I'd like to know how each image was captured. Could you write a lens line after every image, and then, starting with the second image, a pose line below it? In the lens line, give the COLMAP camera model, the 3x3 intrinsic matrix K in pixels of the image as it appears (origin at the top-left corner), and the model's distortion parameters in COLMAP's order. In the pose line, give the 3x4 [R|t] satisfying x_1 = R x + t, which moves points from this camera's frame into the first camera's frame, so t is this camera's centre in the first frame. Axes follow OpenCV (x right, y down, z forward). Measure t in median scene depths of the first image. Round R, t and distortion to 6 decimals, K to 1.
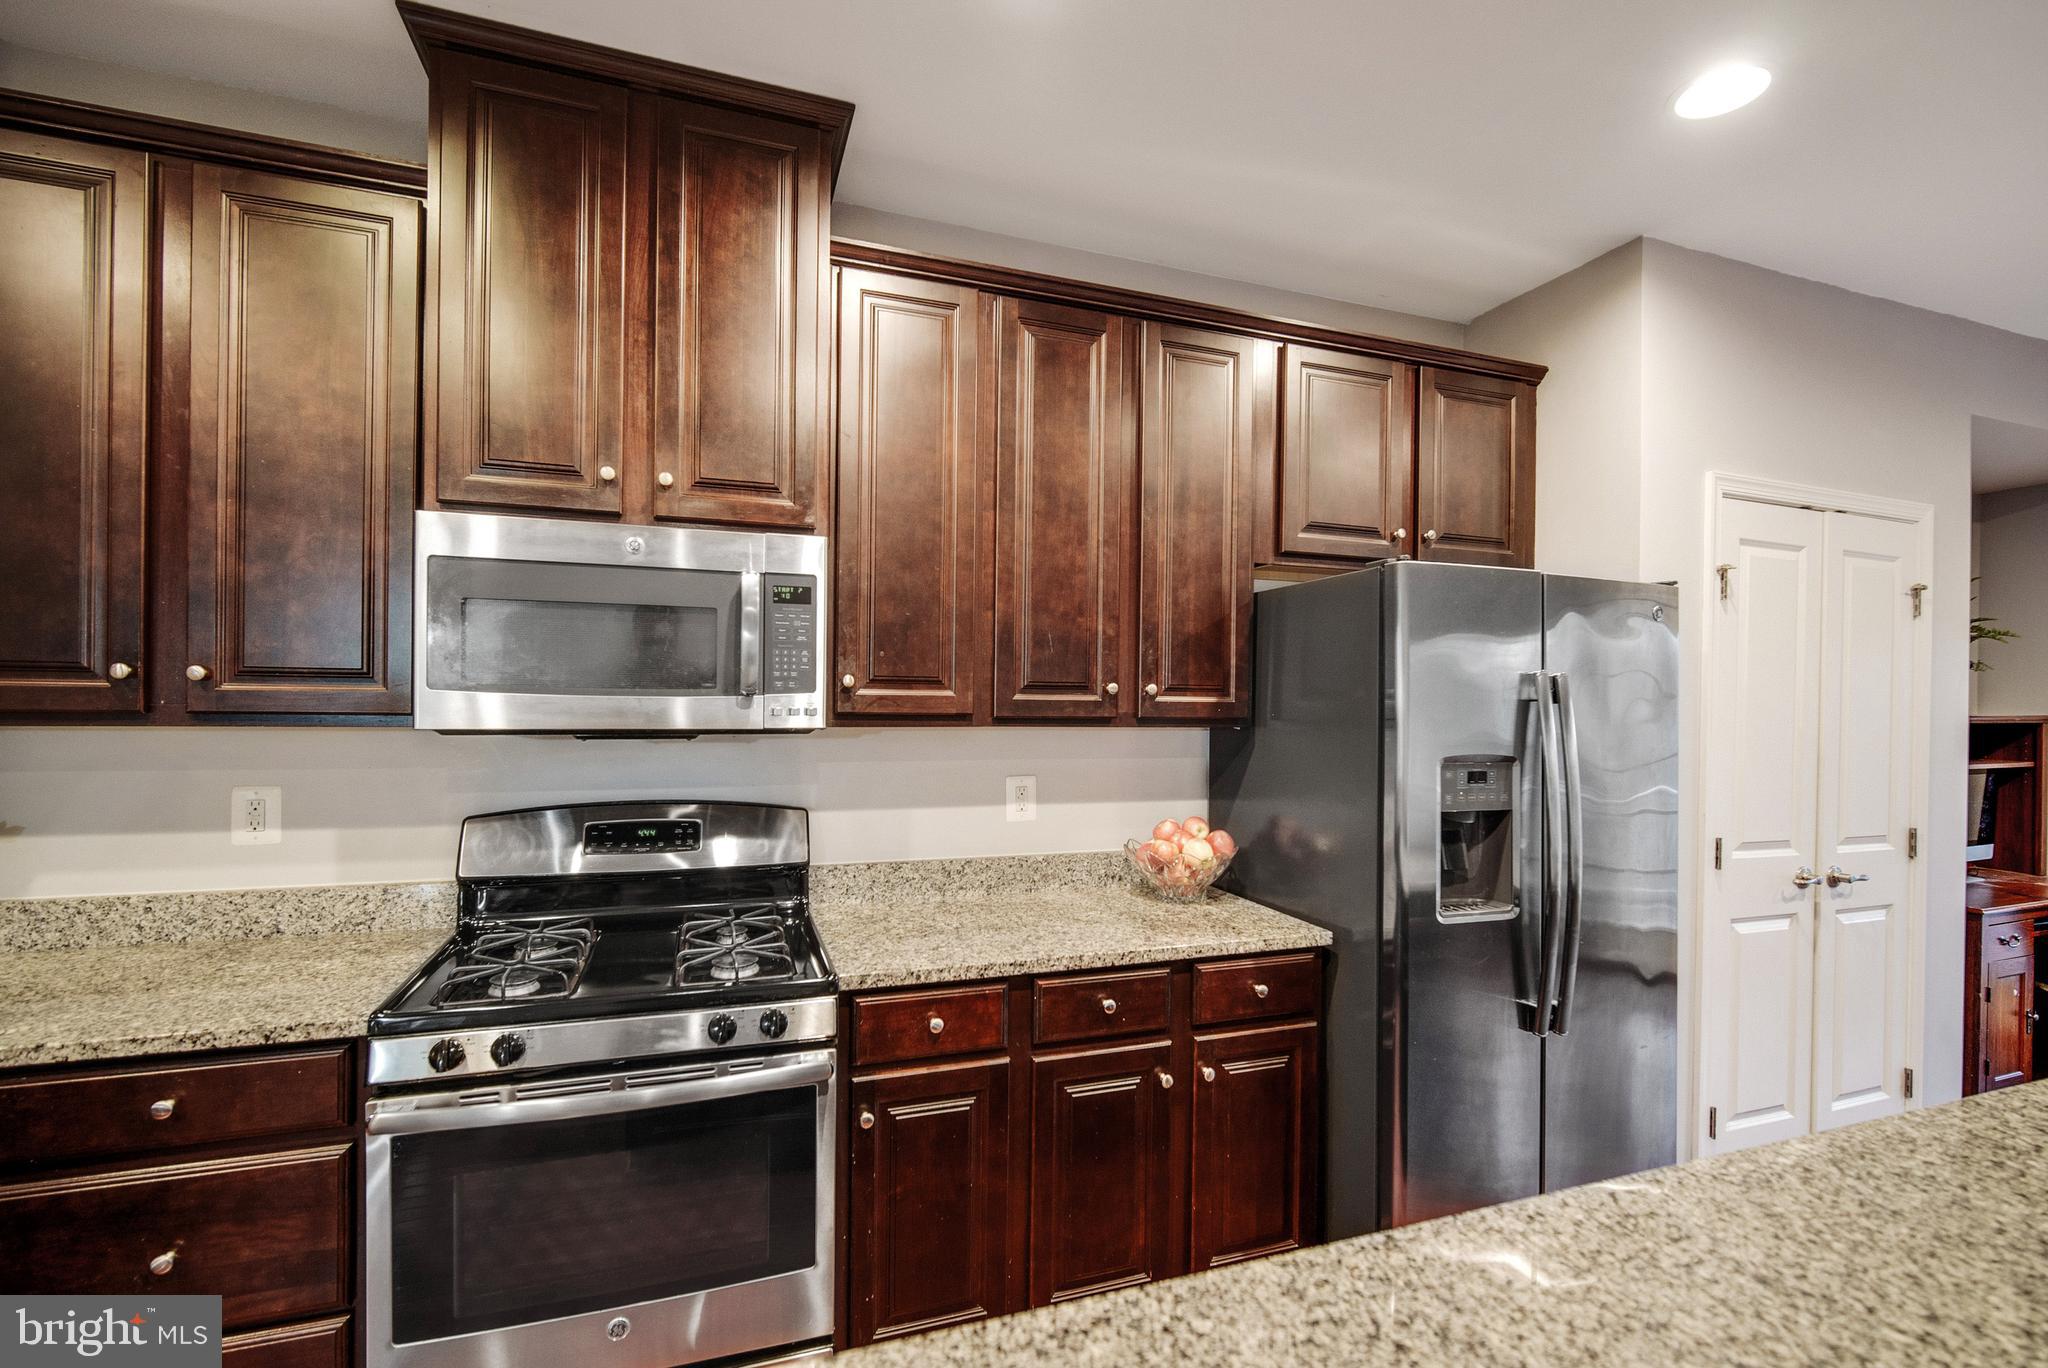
lens RADIAL K [[912.4, 0, 1026.1], [0, 912.4, 705.1], [0, 0, 1]] dist [-0.008792, 0.001507]
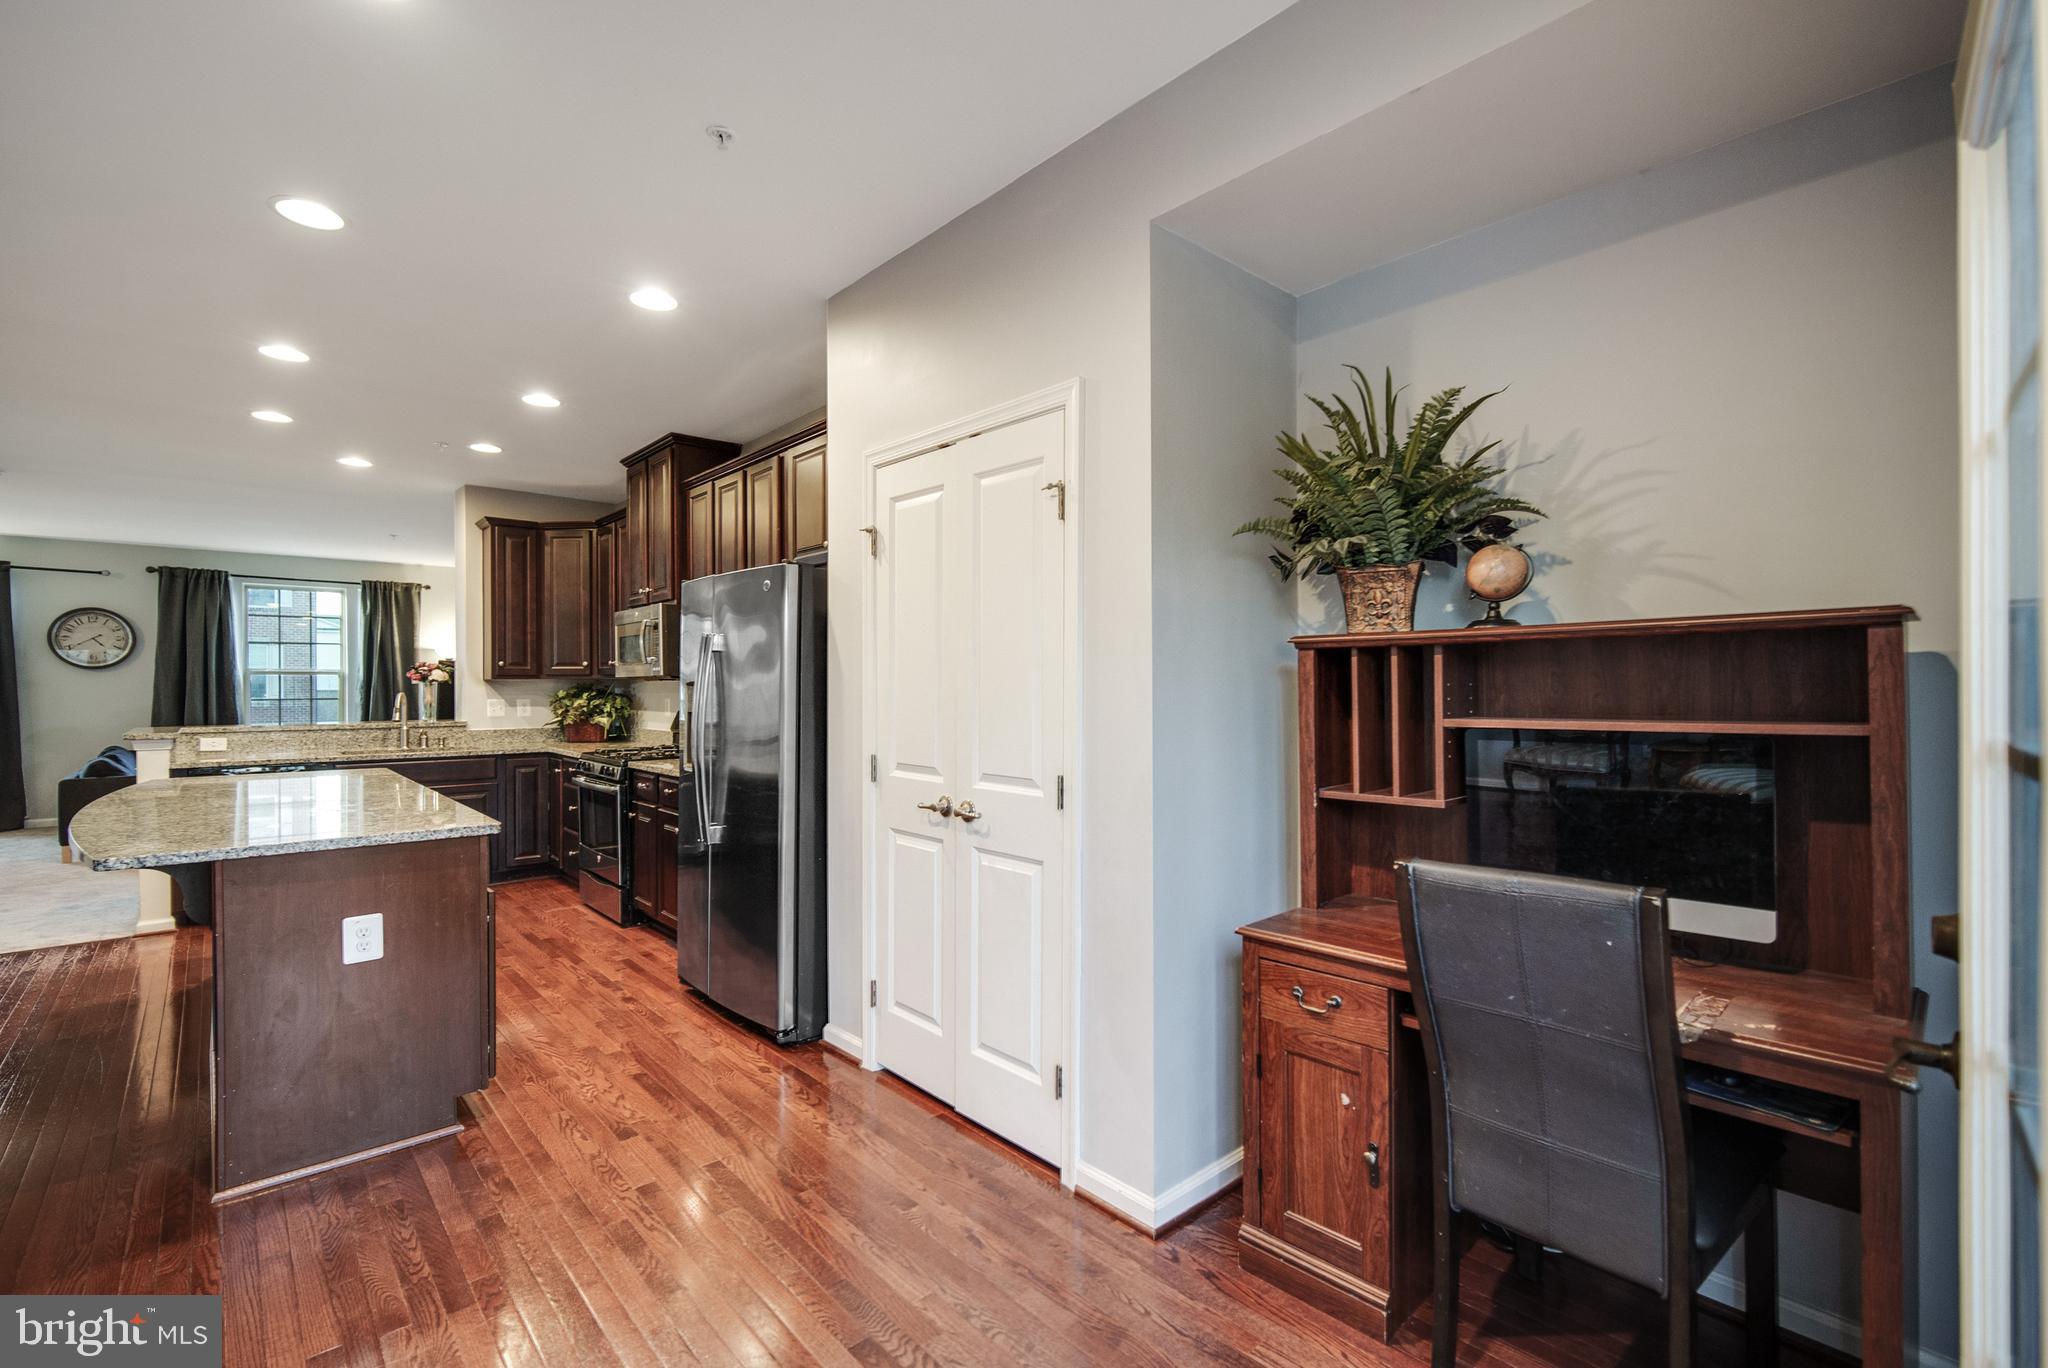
lens RADIAL K [[895.2, 0, 1021.8], [0, 895.2, 689.5], [0, 0, 1]] dist [-0.014201, 0.004418]
pose [[0.382265, -0.010680, -0.923991, 2.443977], [0.003365, 0.999943, -0.010165, 0.092406], [0.924047, 0.000776, 0.382279, 0.927271]]
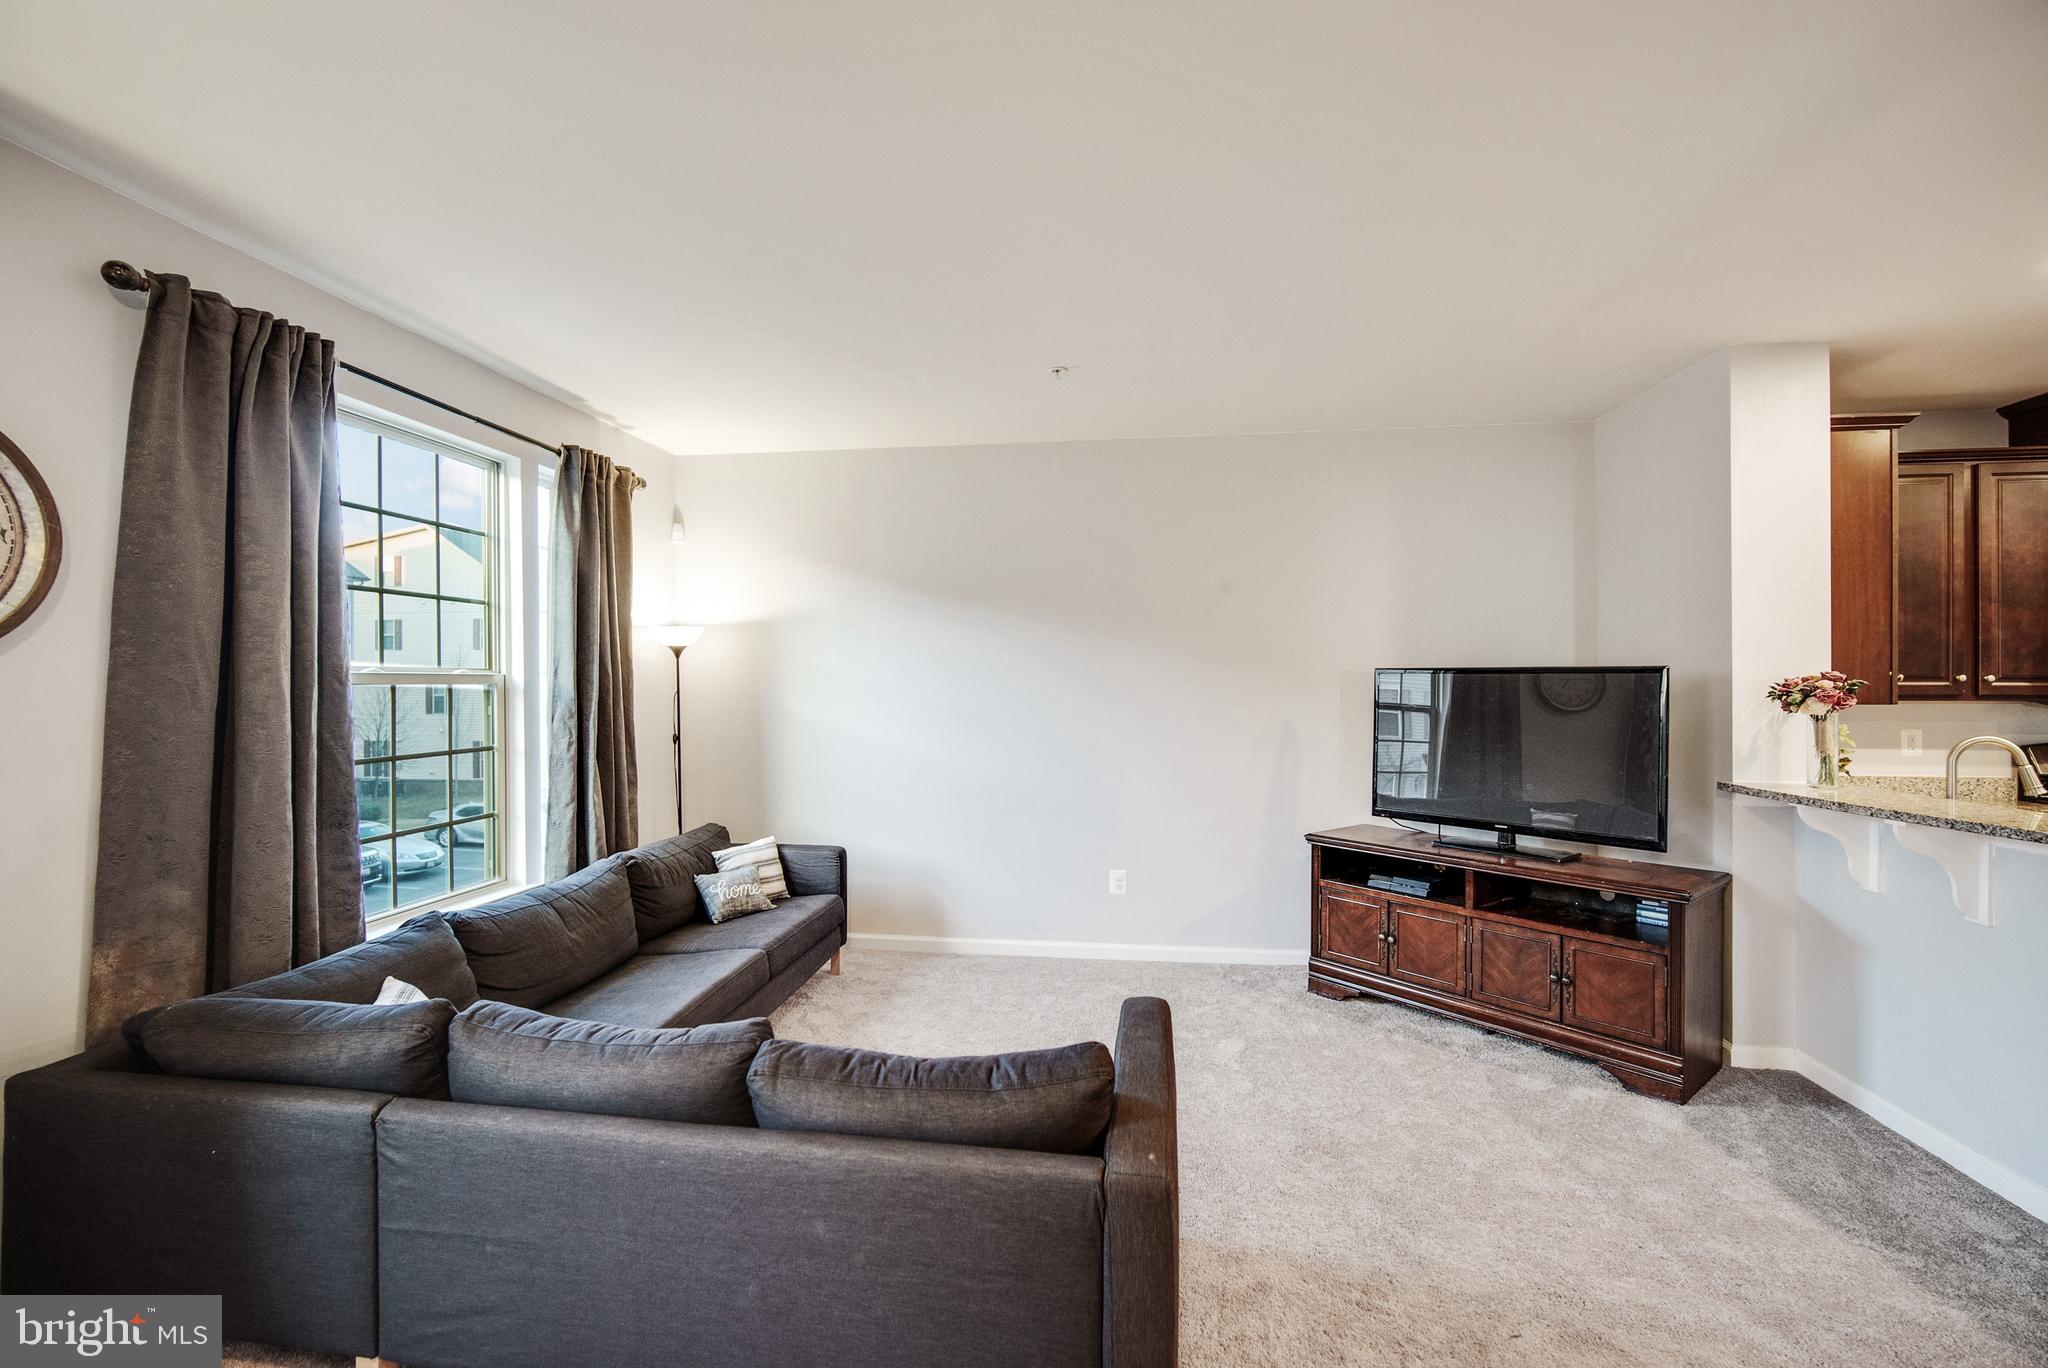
lens RADIAL K [[895.2, 0, 1022.4], [0, 895.2, 678.8], [0, 0, 1]] dist [-0.014201, 0.004418]
pose [[0.887395, -0.014928, -0.460769, -1.718024], [0.010684, 0.999873, -0.011818, -0.027811], [0.460887, 0.005564, 0.887442, -1.828623]]
